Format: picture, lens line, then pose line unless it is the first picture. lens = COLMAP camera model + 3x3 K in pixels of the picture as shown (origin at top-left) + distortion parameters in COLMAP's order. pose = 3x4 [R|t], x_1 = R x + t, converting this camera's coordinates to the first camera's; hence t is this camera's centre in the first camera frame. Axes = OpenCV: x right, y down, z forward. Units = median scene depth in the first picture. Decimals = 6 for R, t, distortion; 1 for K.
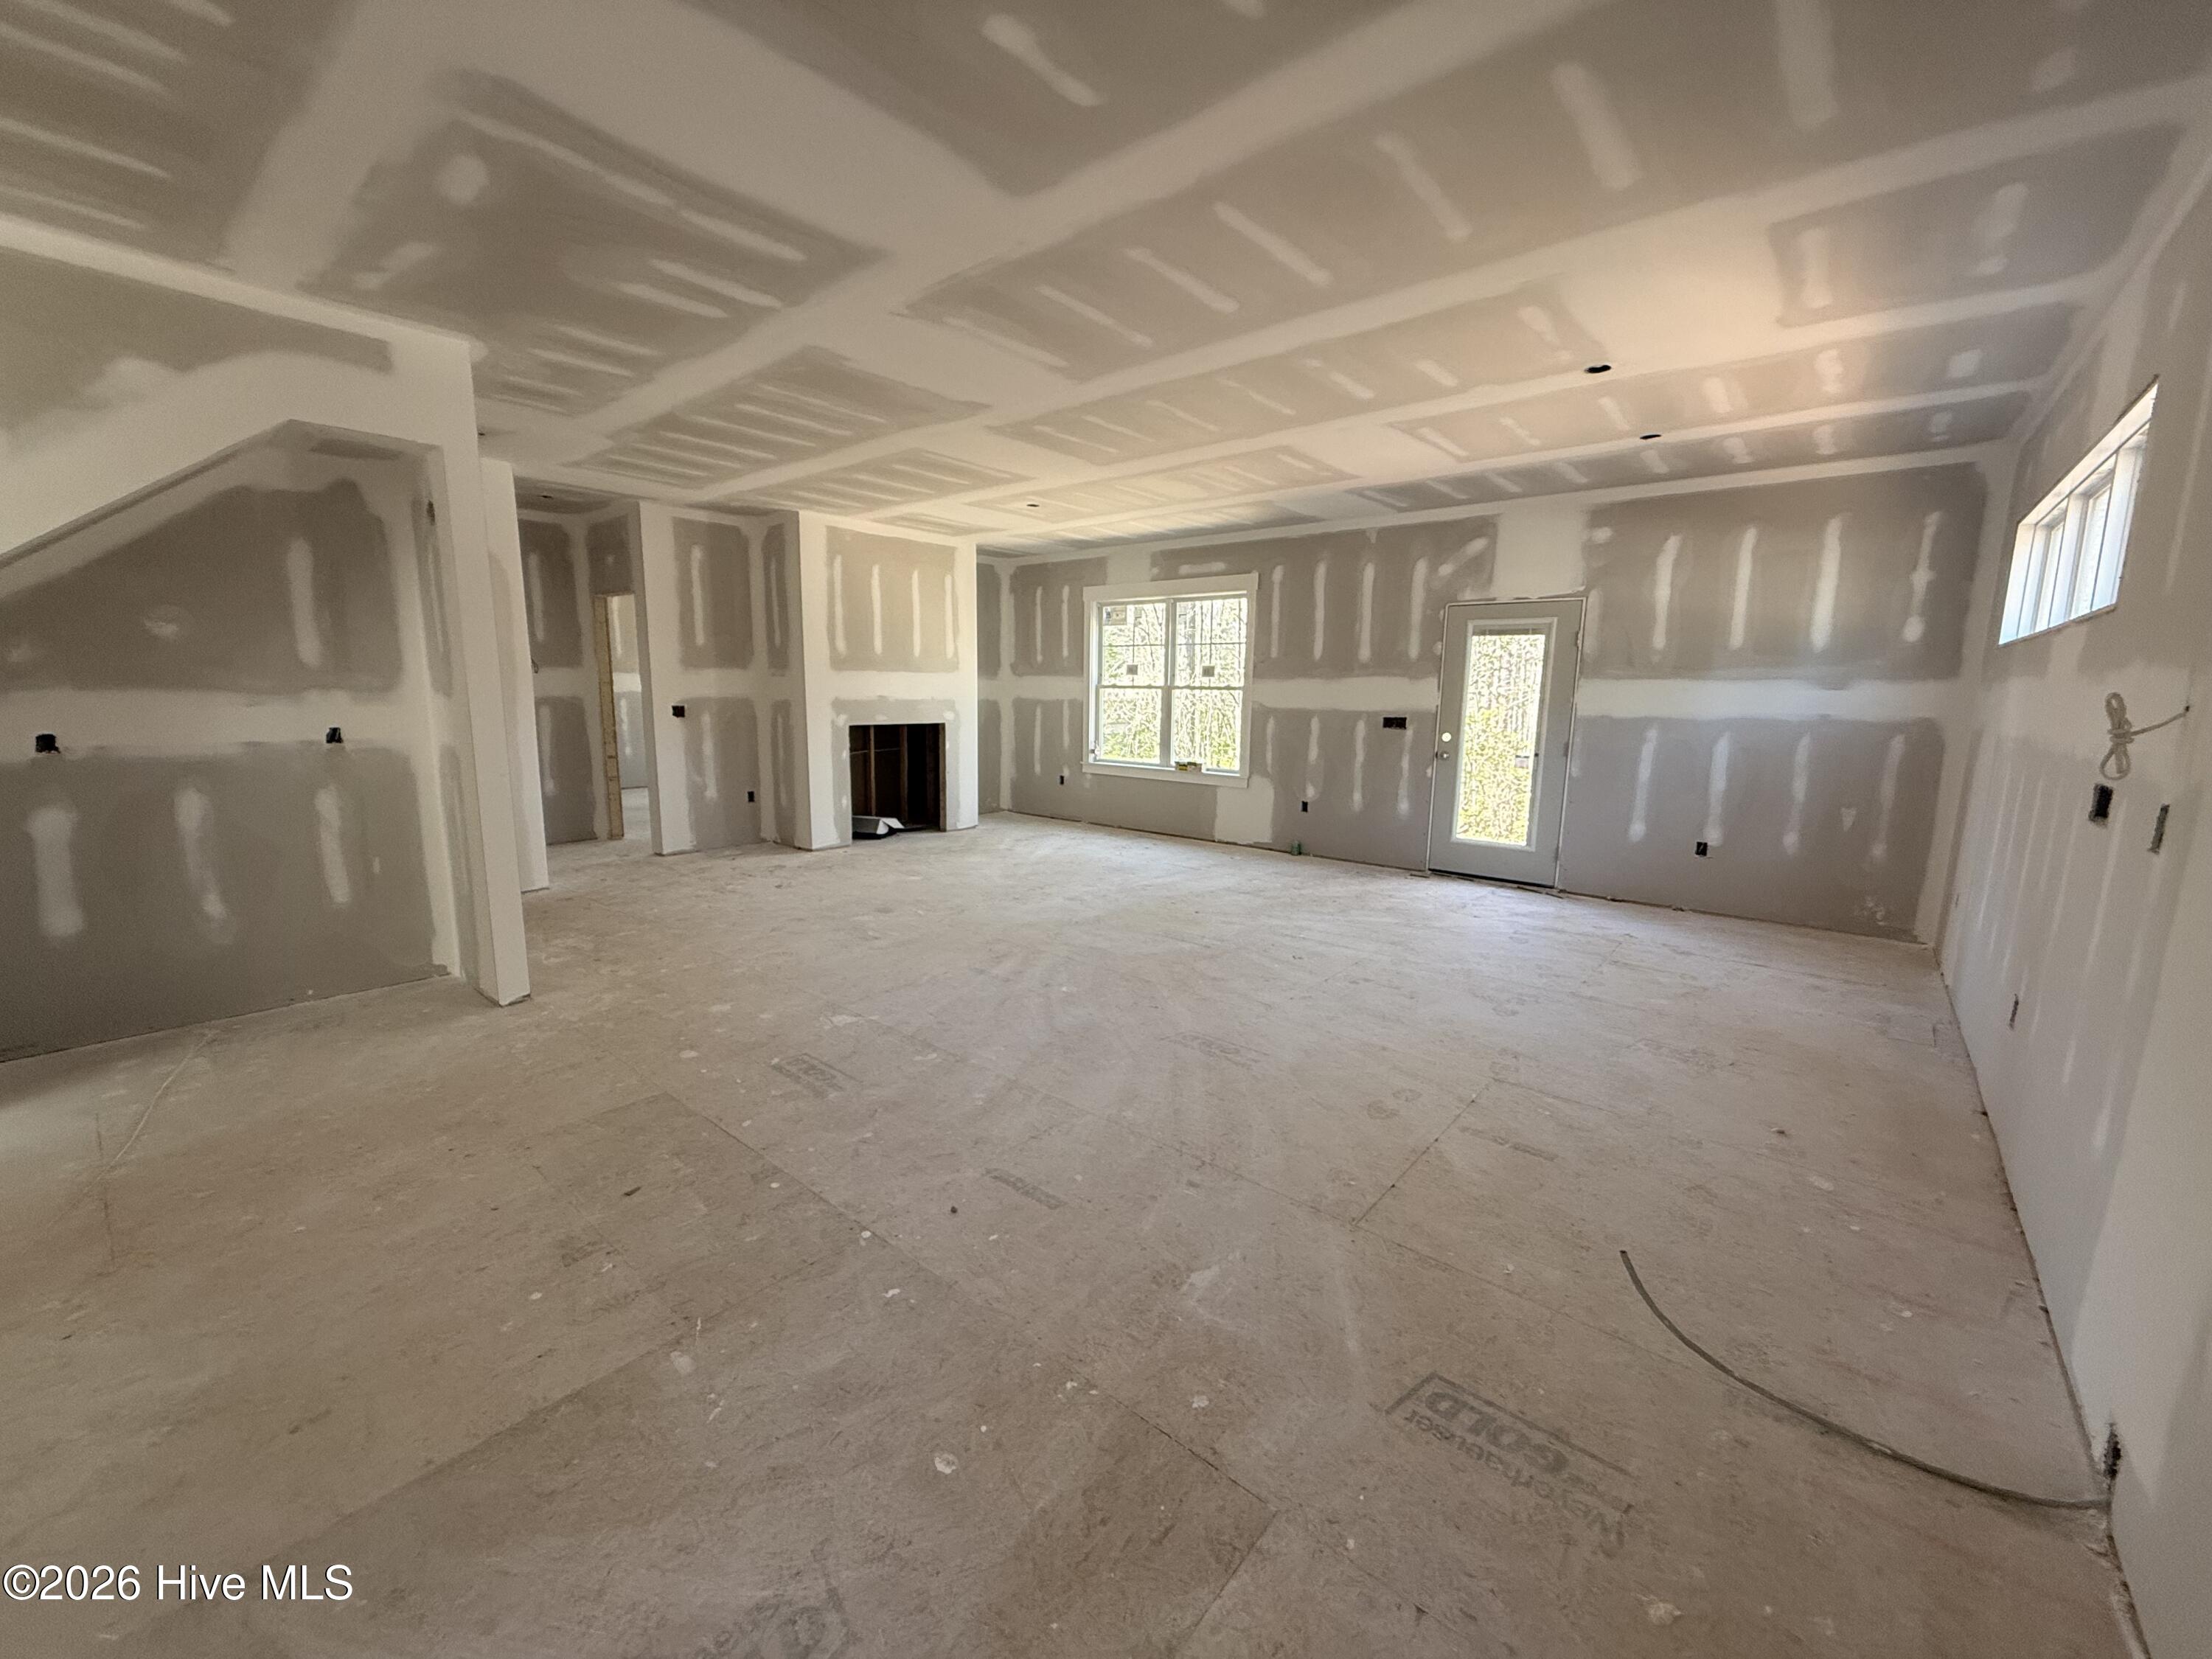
lens RADIAL K [[877.5, 0, 1098.8], [0, 877.5, 830.3], [0, 0, 1]] dist [-0.001517, 0.000403]
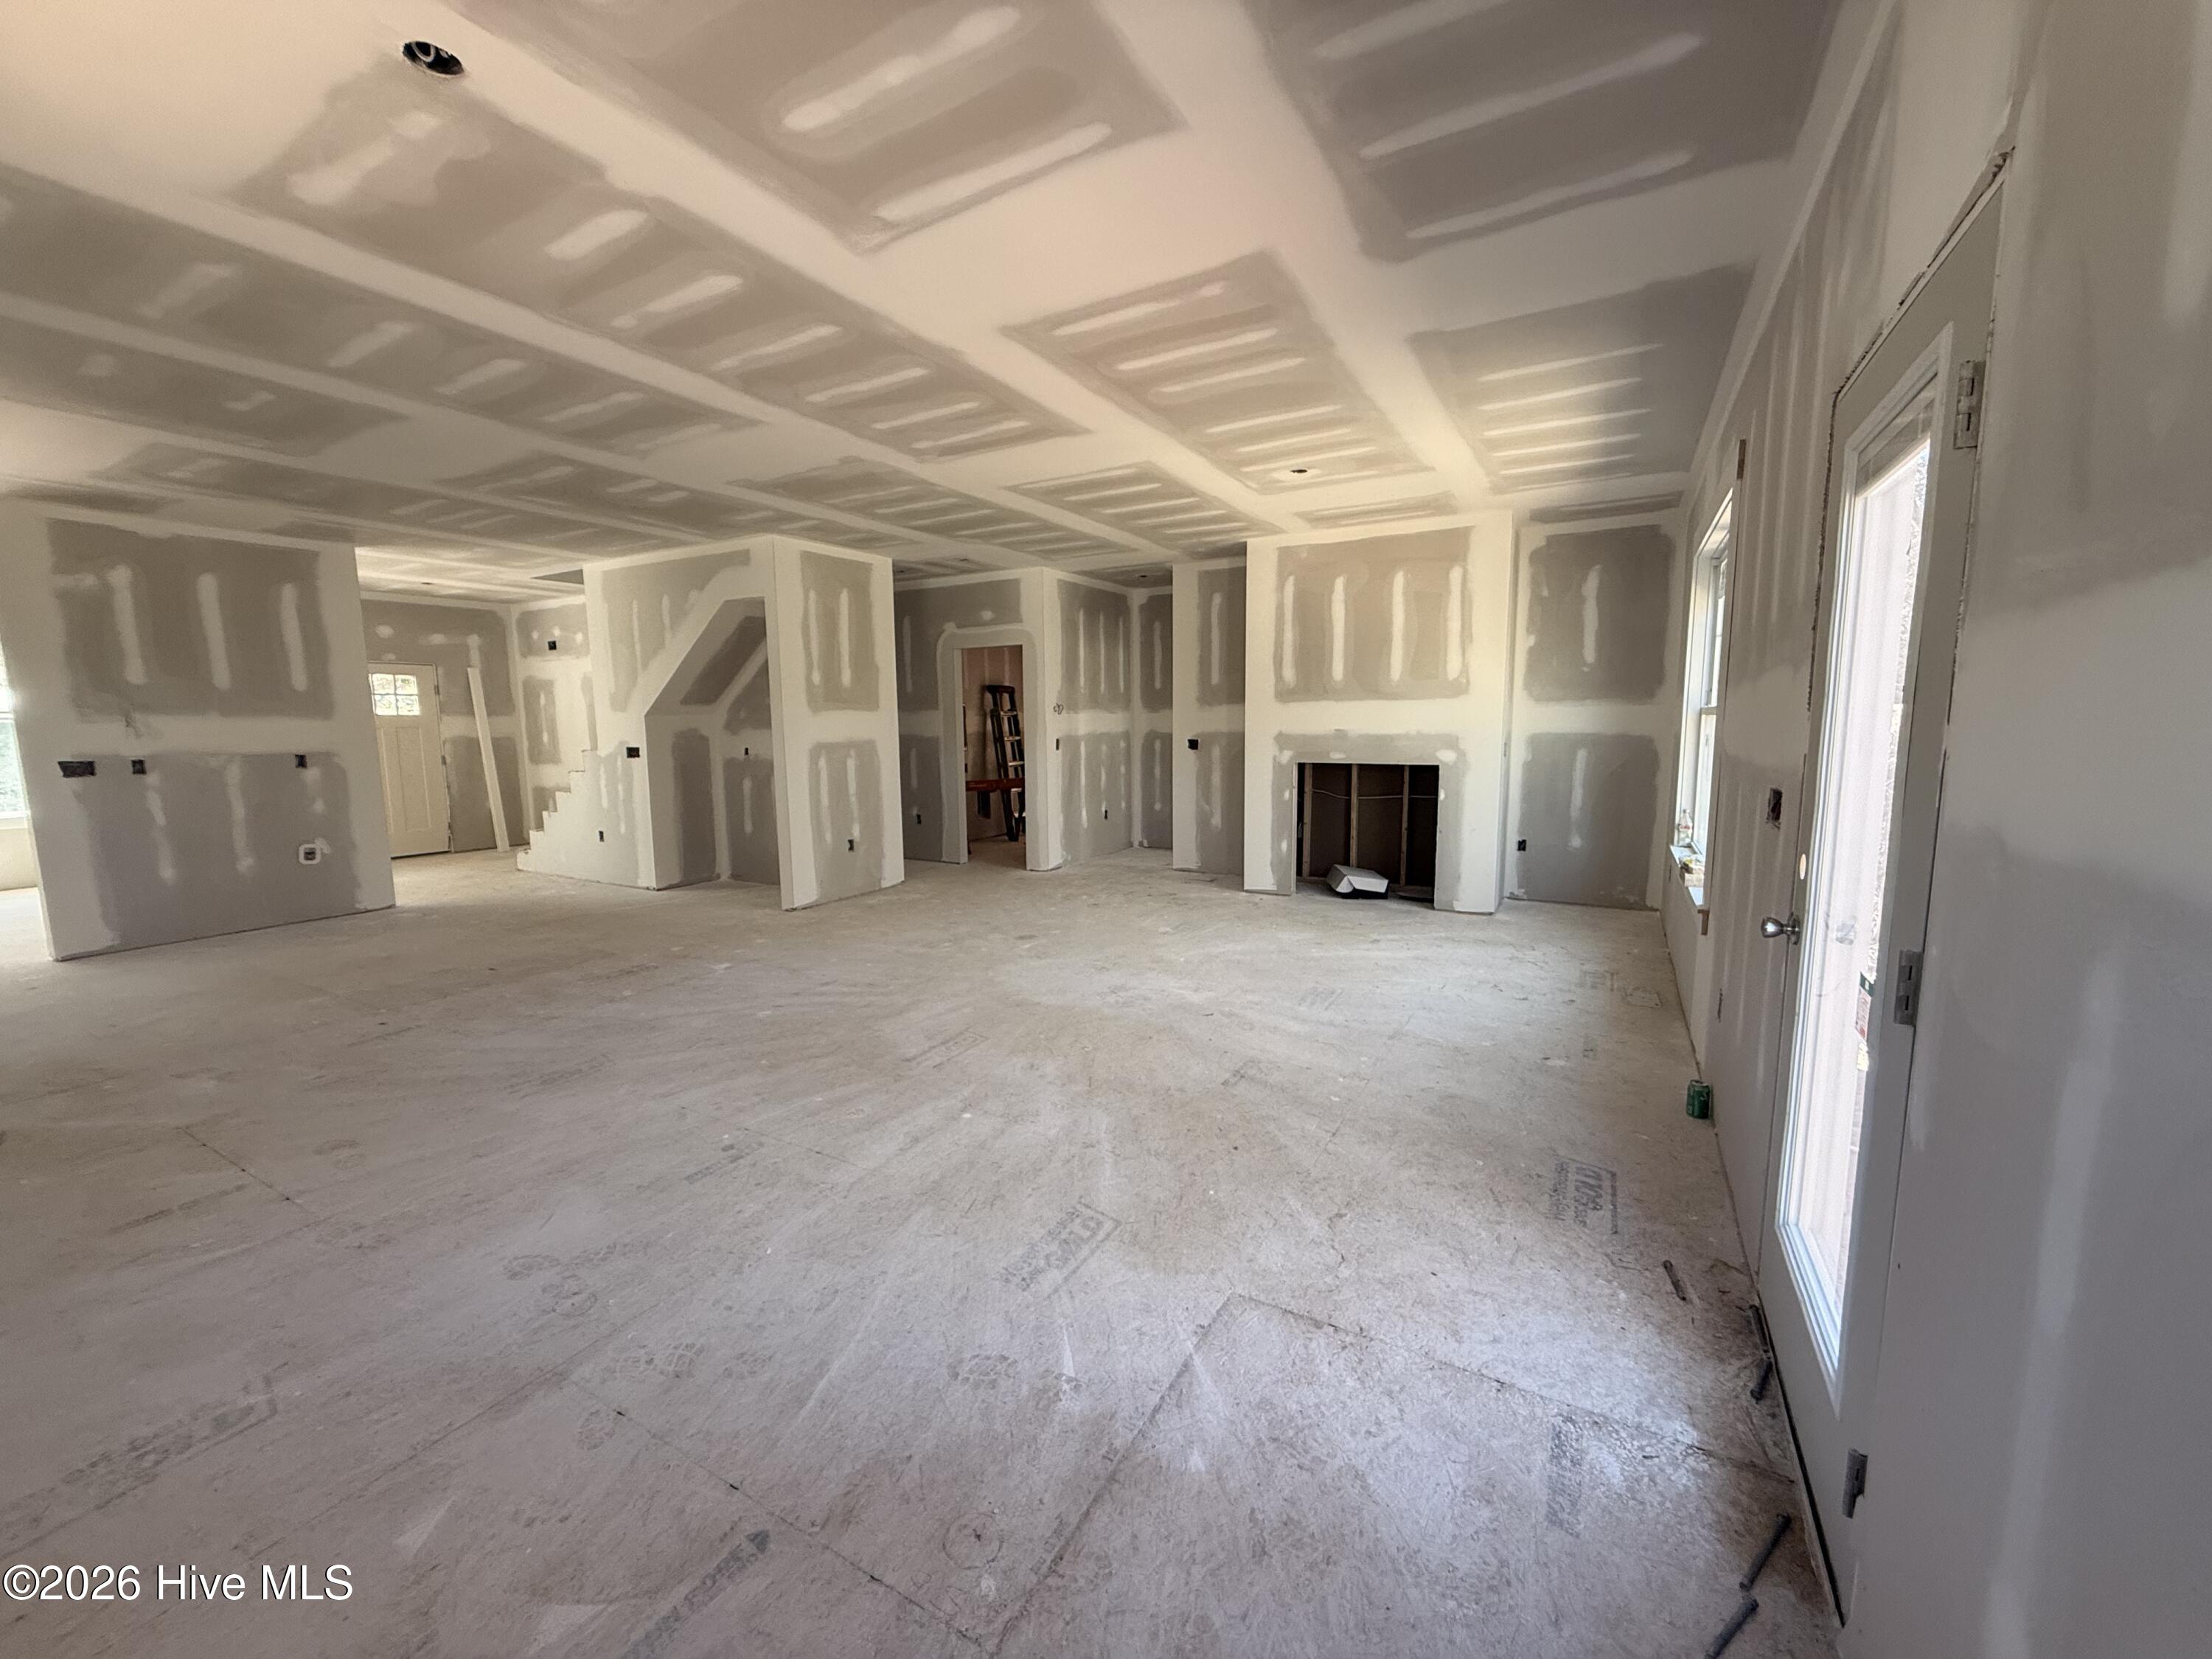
lens RADIAL K [[877.5, 0, 1106.1], [0, 877.5, 830.0], [0, 0, 1]] dist [-0.001517, 0.000403]
pose [[0.181746, 0.107862, -0.977412, 0.849855], [-0.146340, 0.985864, 0.081584, -0.145106], [0.972395, 0.128207, 0.194962, 0.970088]]
